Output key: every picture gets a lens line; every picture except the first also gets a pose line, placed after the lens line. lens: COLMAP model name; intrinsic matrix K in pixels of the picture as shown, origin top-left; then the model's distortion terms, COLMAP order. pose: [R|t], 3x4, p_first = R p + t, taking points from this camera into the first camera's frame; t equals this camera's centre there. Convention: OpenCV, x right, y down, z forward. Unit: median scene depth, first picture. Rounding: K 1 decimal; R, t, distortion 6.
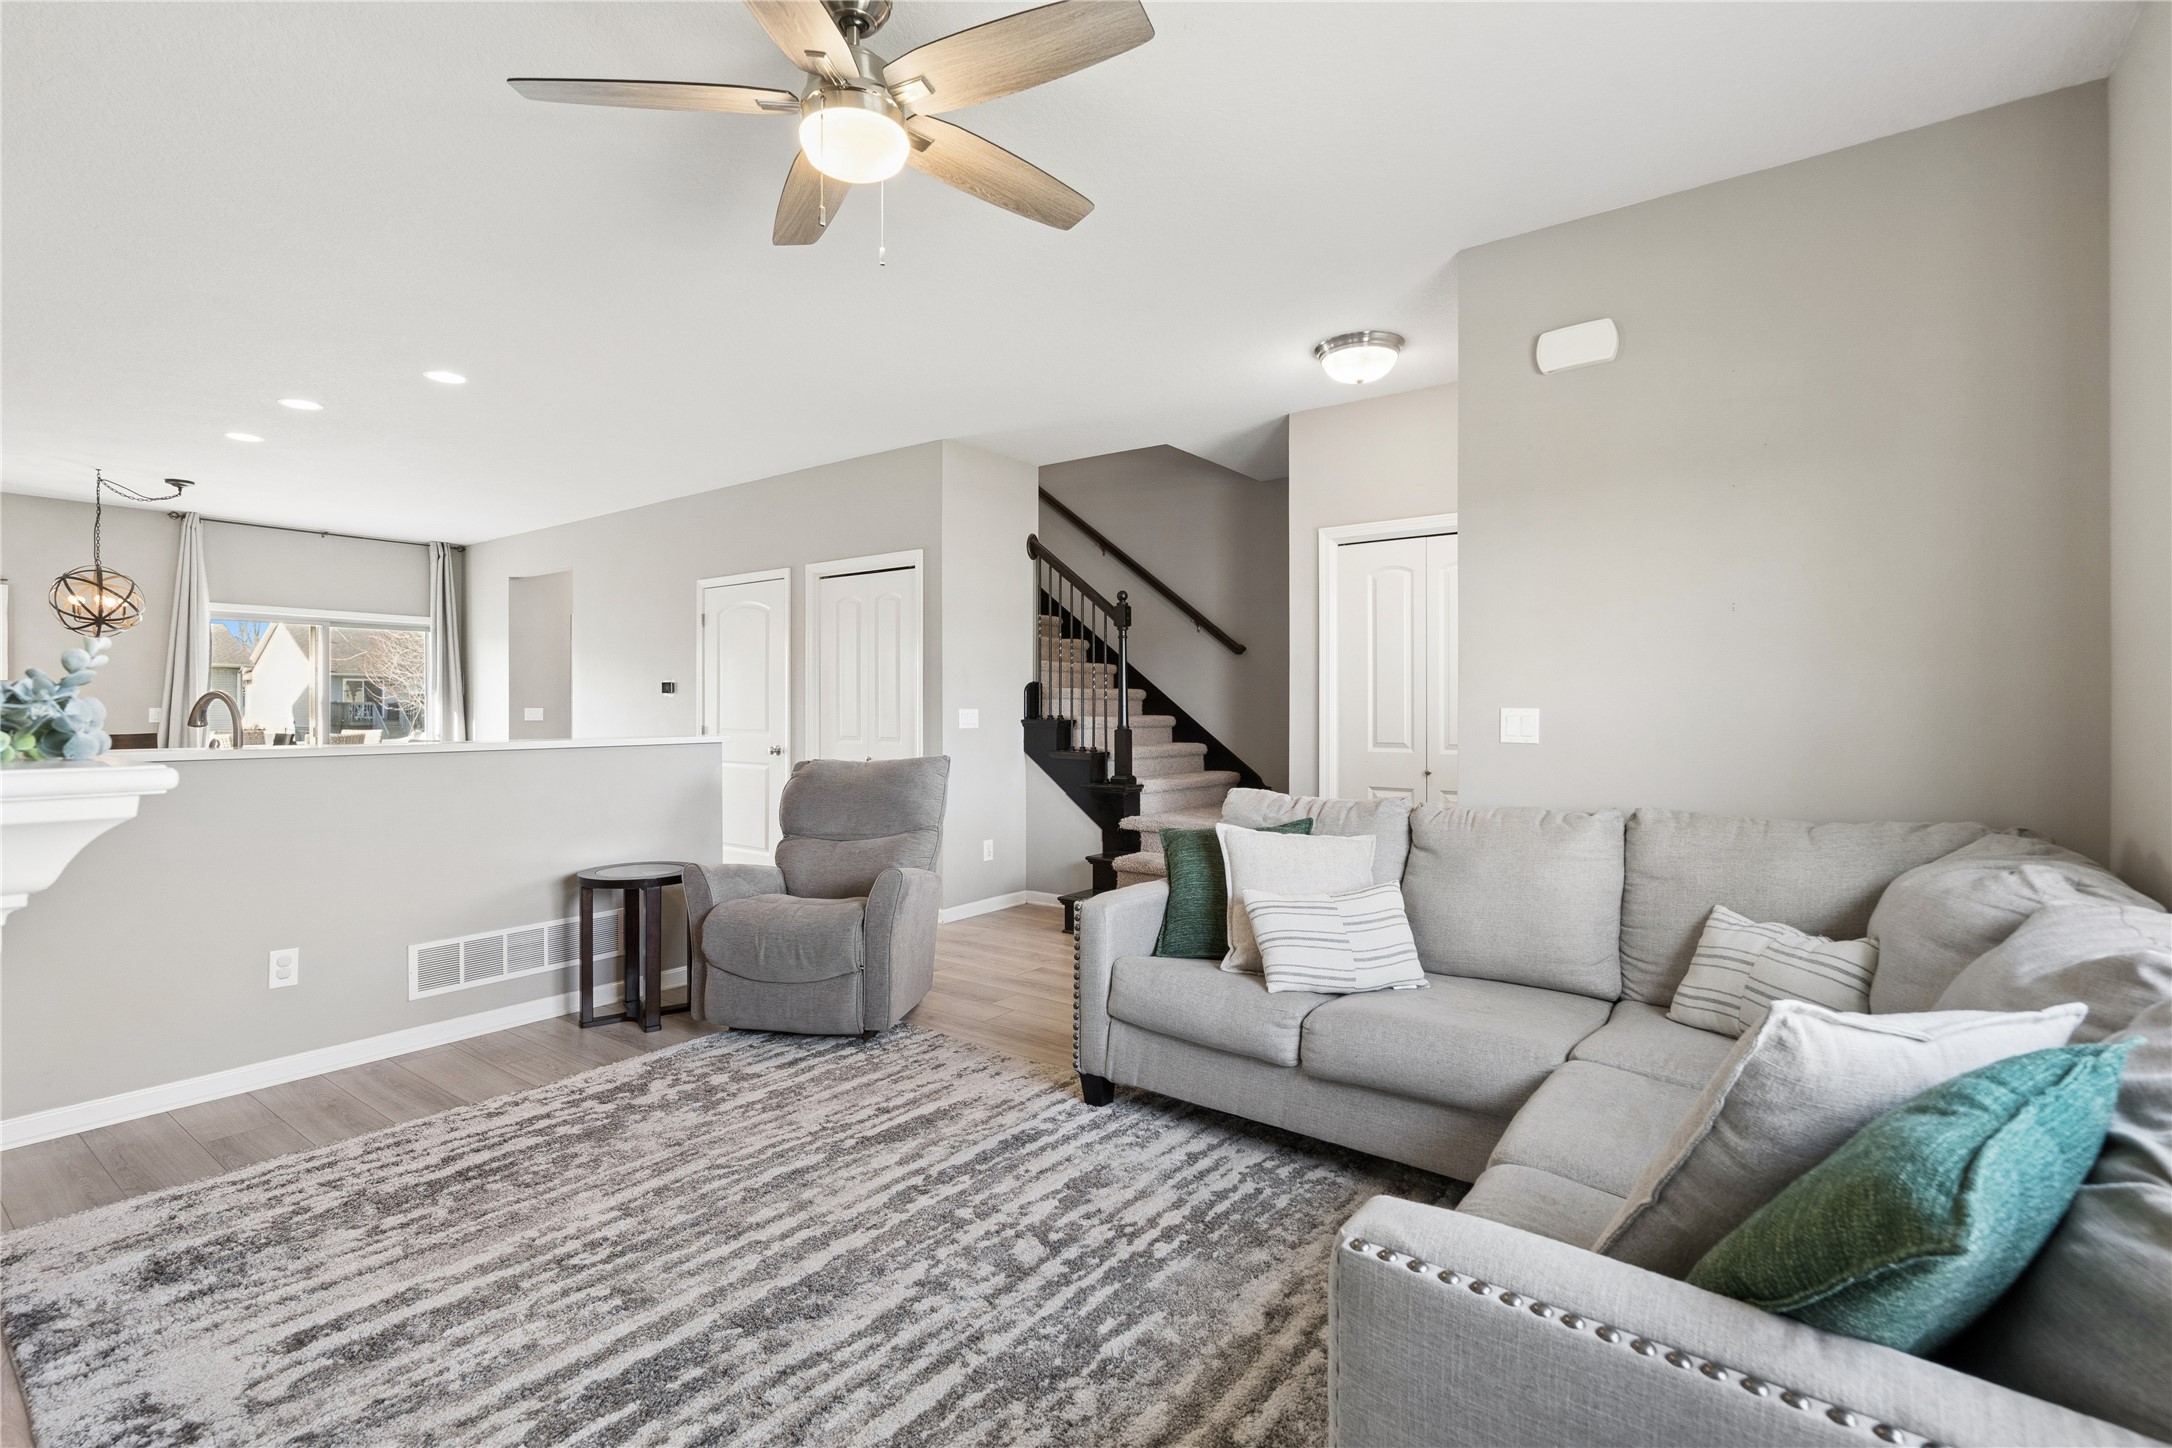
lens RADIAL K [[1003.1, 0, 1068.5], [0, 1003.1, 705.1], [0, 0, 1]] dist [-0.001675, -0.001002]
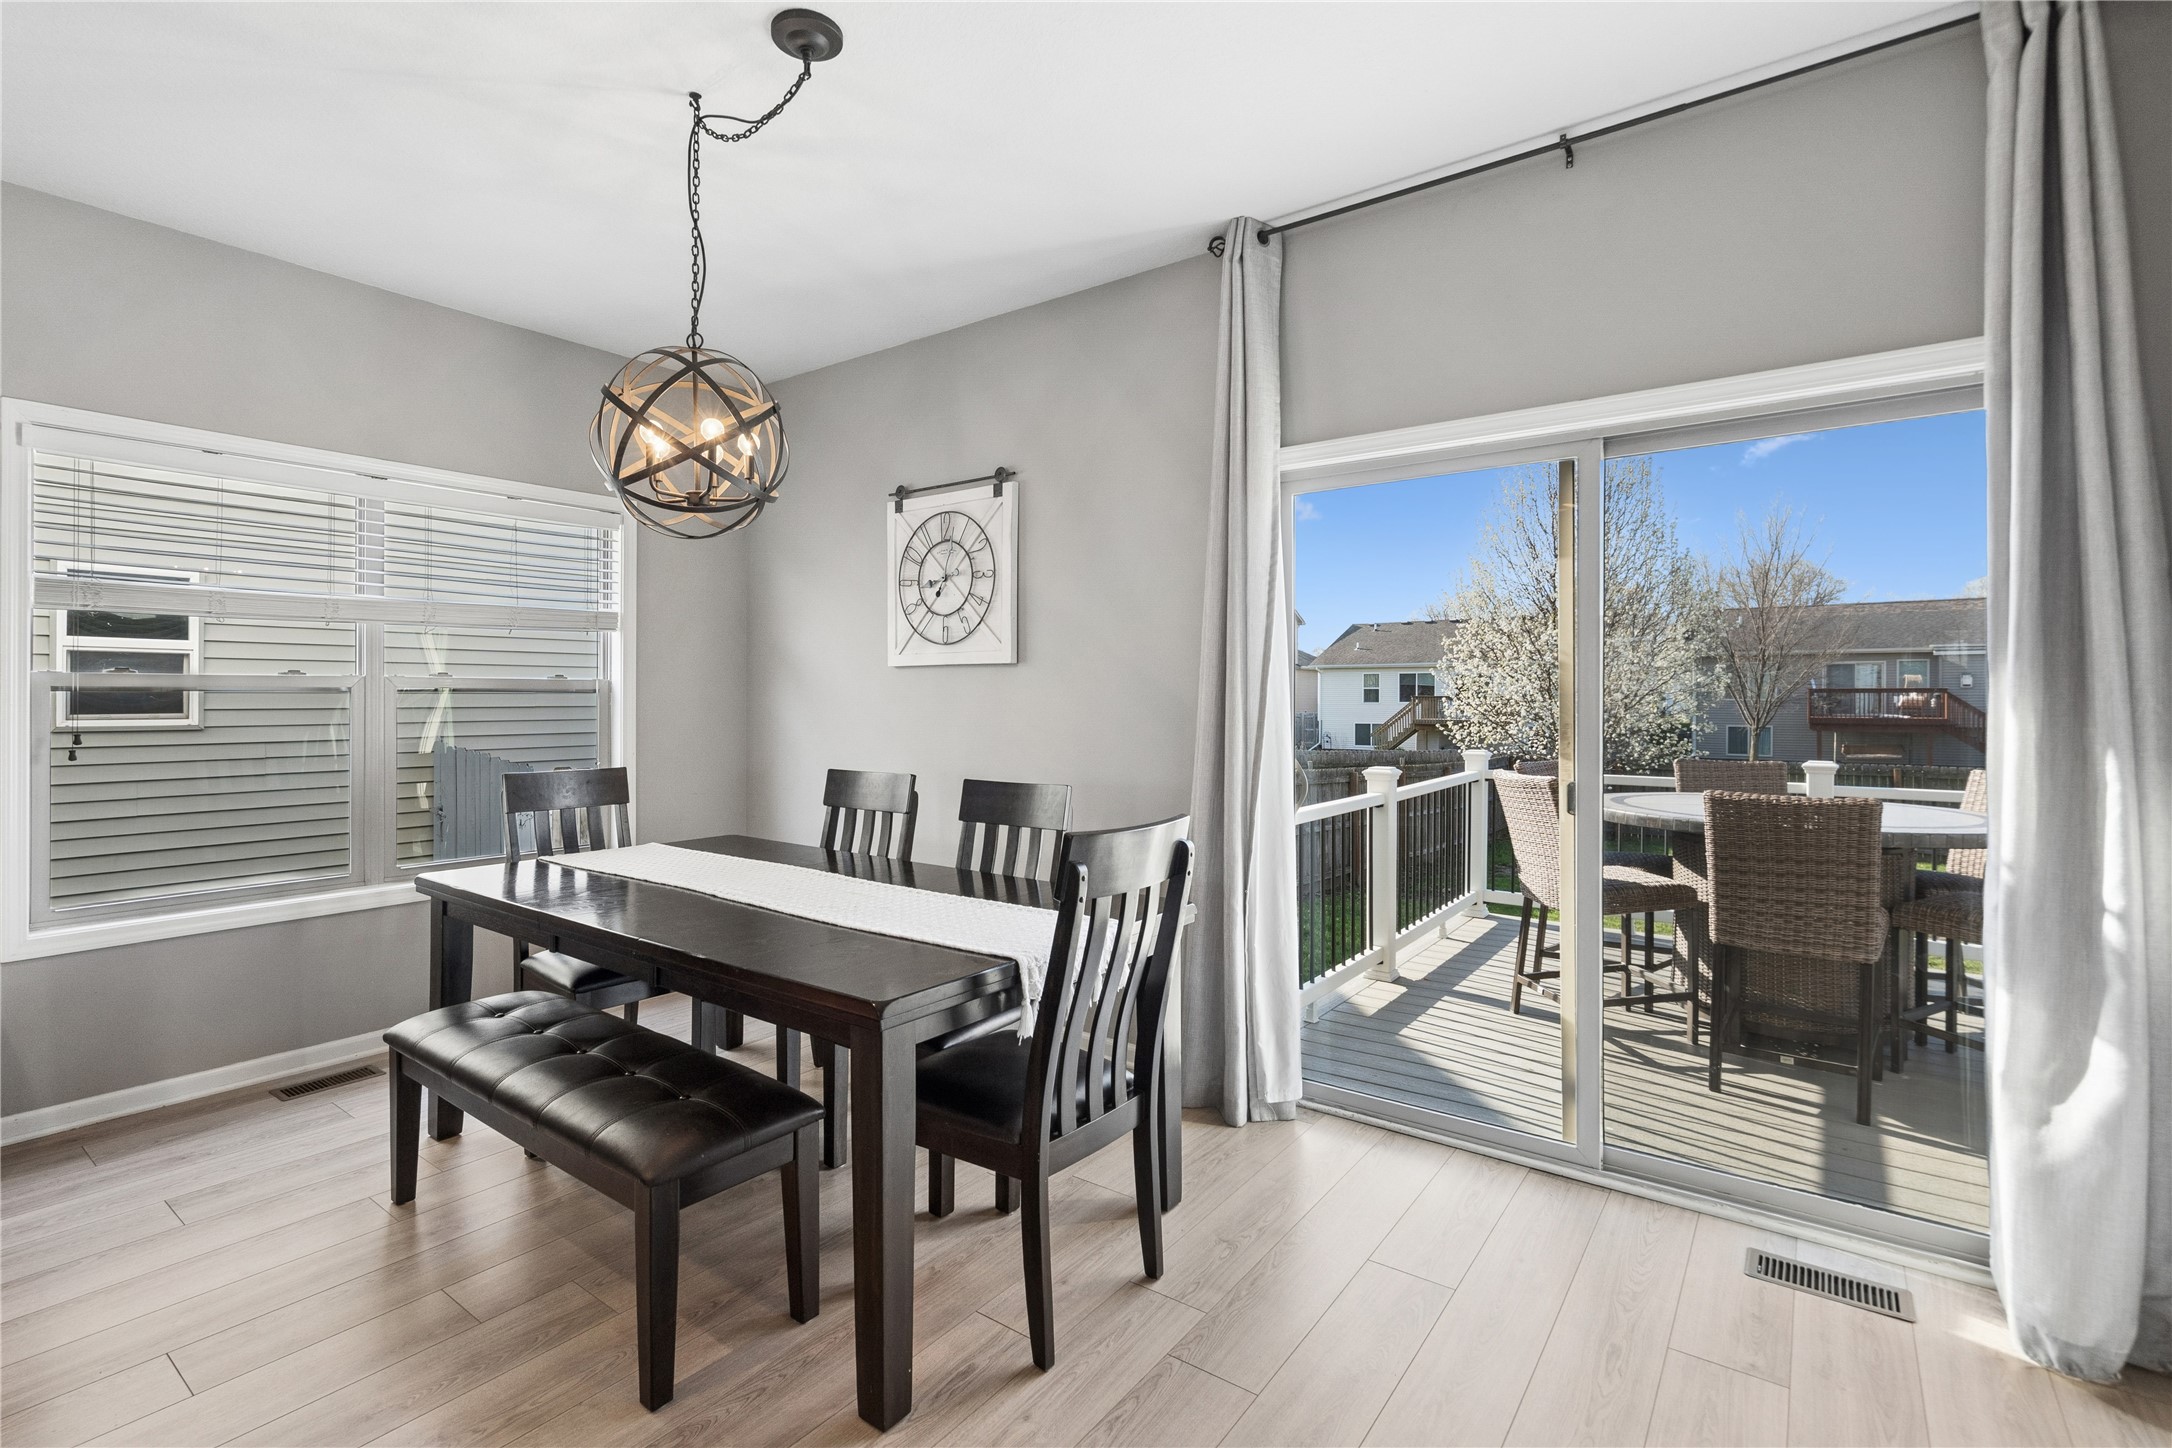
lens RADIAL K [[992.7, 0, 1081.8], [0, 992.7, 703.5], [0, 0, 1]] dist [-0.001348, 0.000358]
pose [[0.008262, 0.002766, -0.999962, -1.468419], [0.001807, 0.999995, 0.002781, -0.015715], [0.999964, -0.001830, 0.008257, 2.832426]]
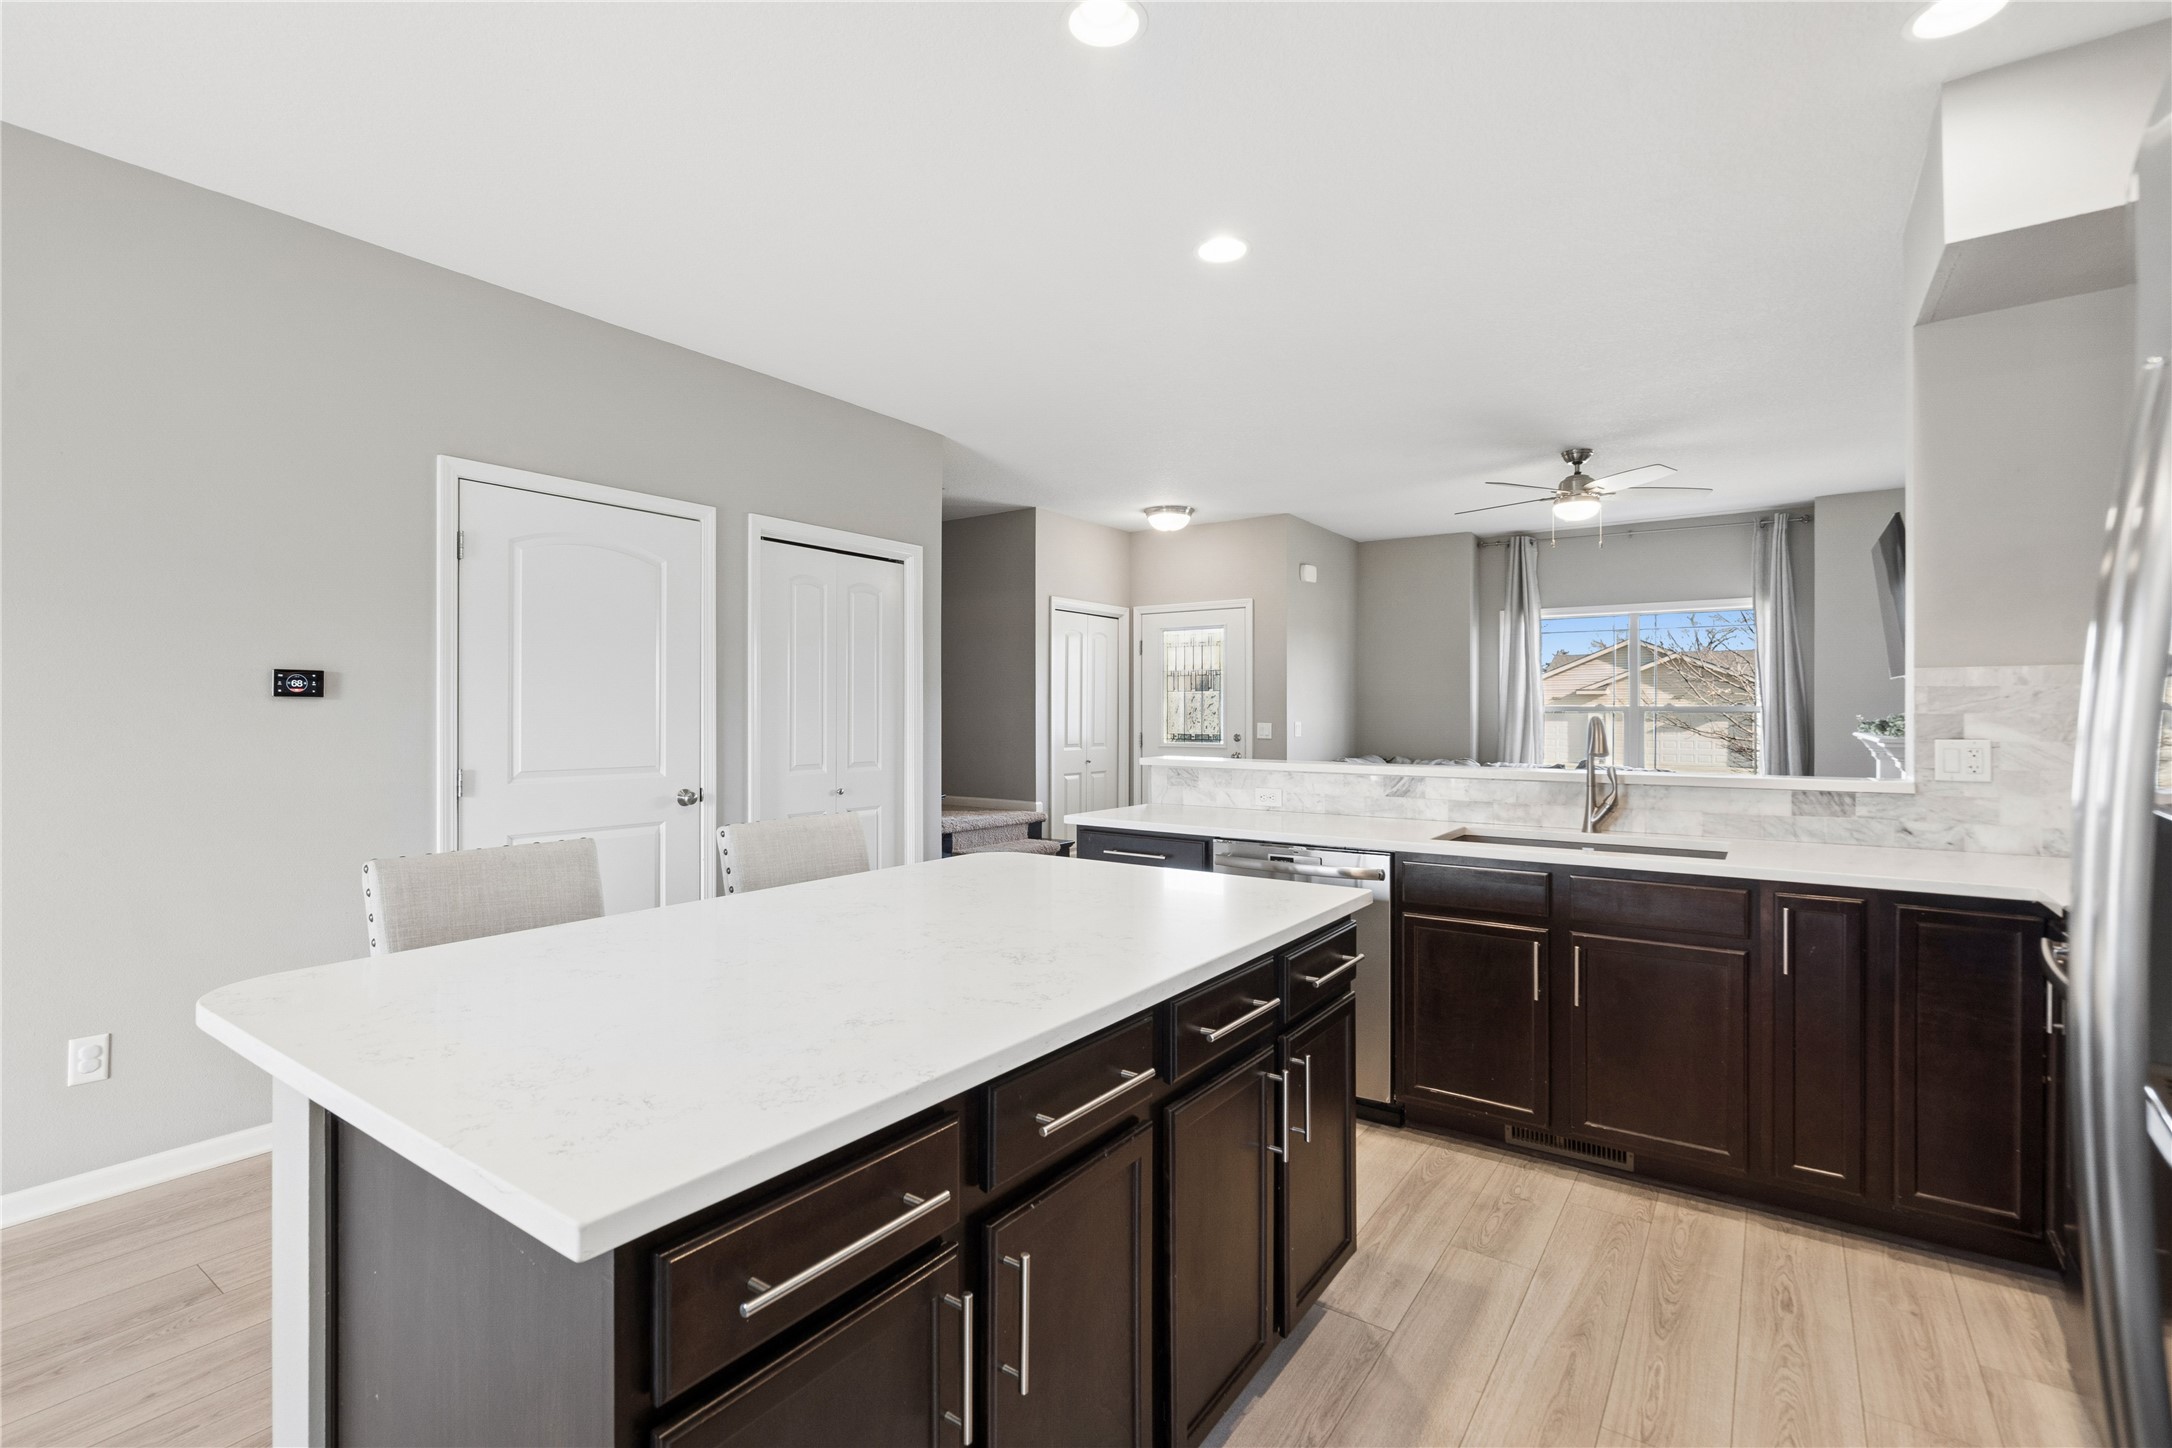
lens RADIAL K [[992.7, 0, 1081.8], [0, 992.7, 703.5], [0, 0, 1]] dist [-0.001348, 0.000358]
pose [[-0.034420, 0.008407, 0.999372, -2.300641], [-0.003600, 0.999957, -0.008536, -0.020887], [-0.999401, -0.003891, -0.034388, 1.983839]]
